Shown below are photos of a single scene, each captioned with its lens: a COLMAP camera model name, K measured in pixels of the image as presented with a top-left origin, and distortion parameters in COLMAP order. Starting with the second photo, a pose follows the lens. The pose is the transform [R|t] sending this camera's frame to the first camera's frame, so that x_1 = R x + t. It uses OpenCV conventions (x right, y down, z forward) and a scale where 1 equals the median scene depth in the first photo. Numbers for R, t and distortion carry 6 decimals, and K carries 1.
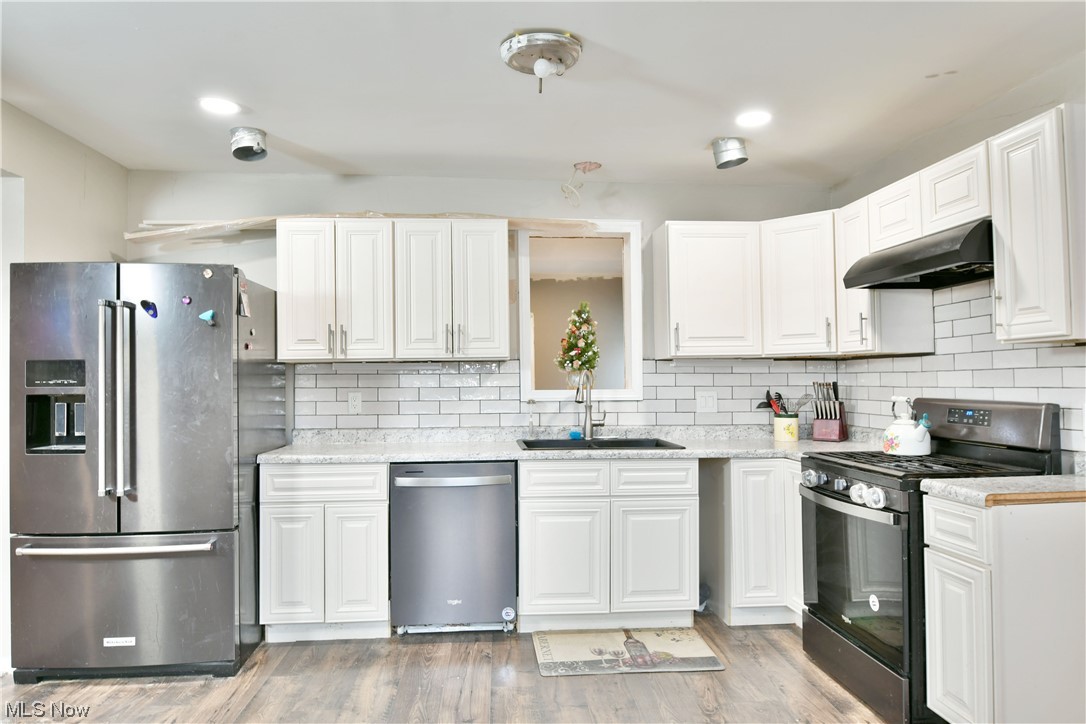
lens RADIAL K [[649.1, 0, 519.4], [0, 649.1, 376.5], [0, 0, 1]] dist [-0.012406, -0.002358]
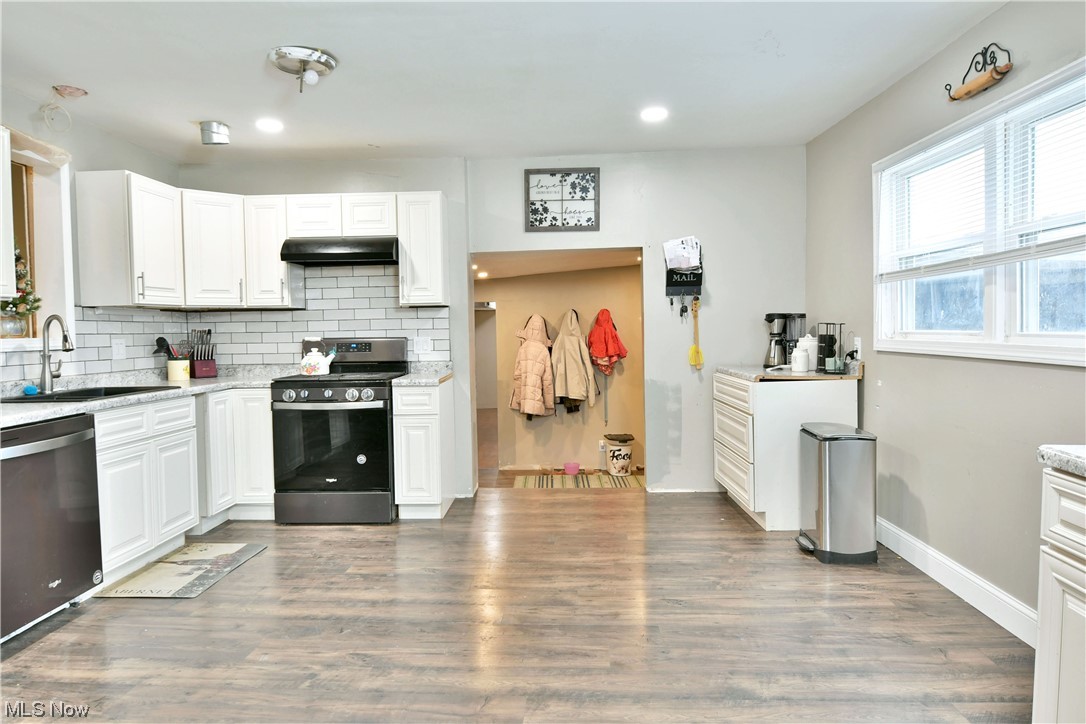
lens RADIAL K [[719.4, 0, 488.9], [0, 719.4, 386.3], [0, 0, 1]] dist [-0.008393, -0.003371]
pose [[0.170194, -0.073777, 0.982645, -0.897272], [0.005899, 0.997252, 0.073852, 0.020965], [-0.985393, -0.006773, 0.170161, 0.270629]]
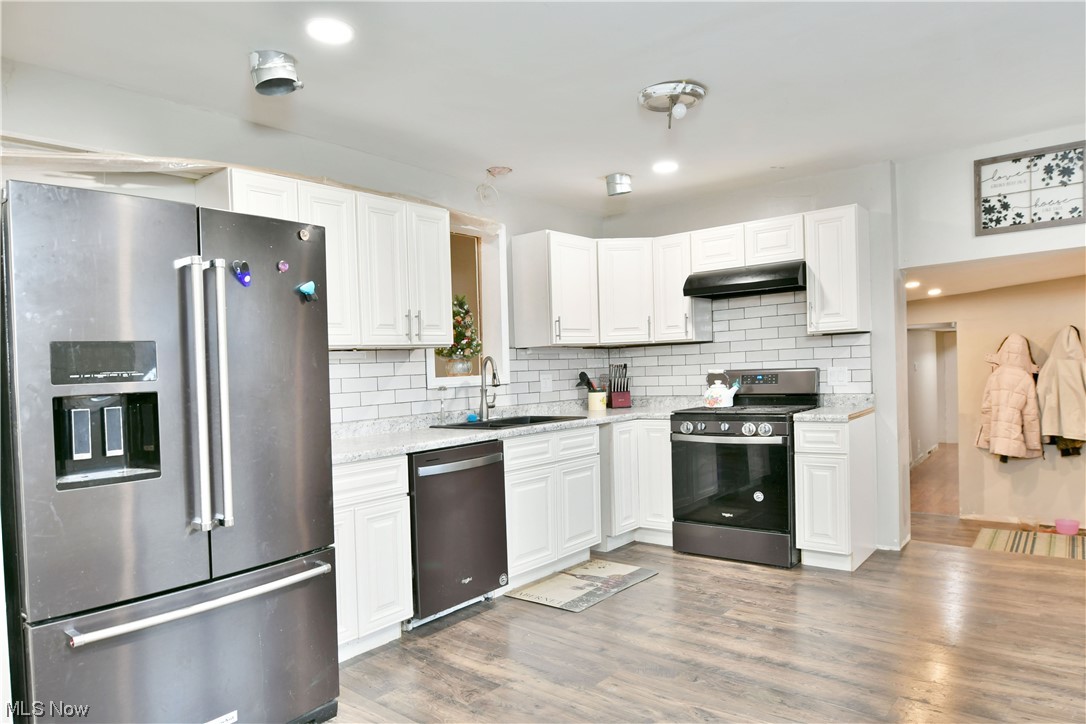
lens RADIAL K [[666.3, 0, 509.1], [0, 666.3, 403.6], [0, 0, 1]] dist [-0.007351, -0.005071]
pose [[0.714757, -0.058502, 0.696921, -0.762665], [0.030927, 0.998164, 0.052072, 0.012707], [-0.698688, -0.015665, 0.715255, 0.193518]]
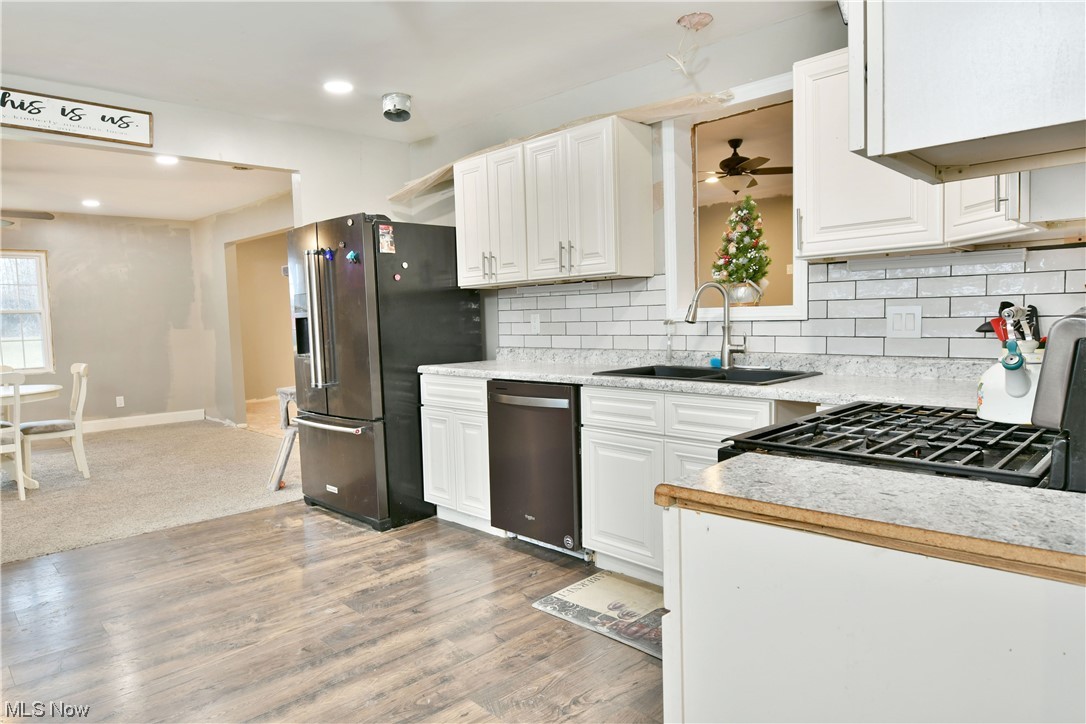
lens RADIAL K [[646.7, 0, 539.9], [0, 646.7, 366.6], [0, 0, 1]] dist [-0.008244, -0.001608]
pose [[0.673255, 0.047926, -0.737856, 0.638717], [0.026108, 0.995734, 0.088498, 0.020042], [0.738950, -0.078846, 0.669131, 0.340615]]
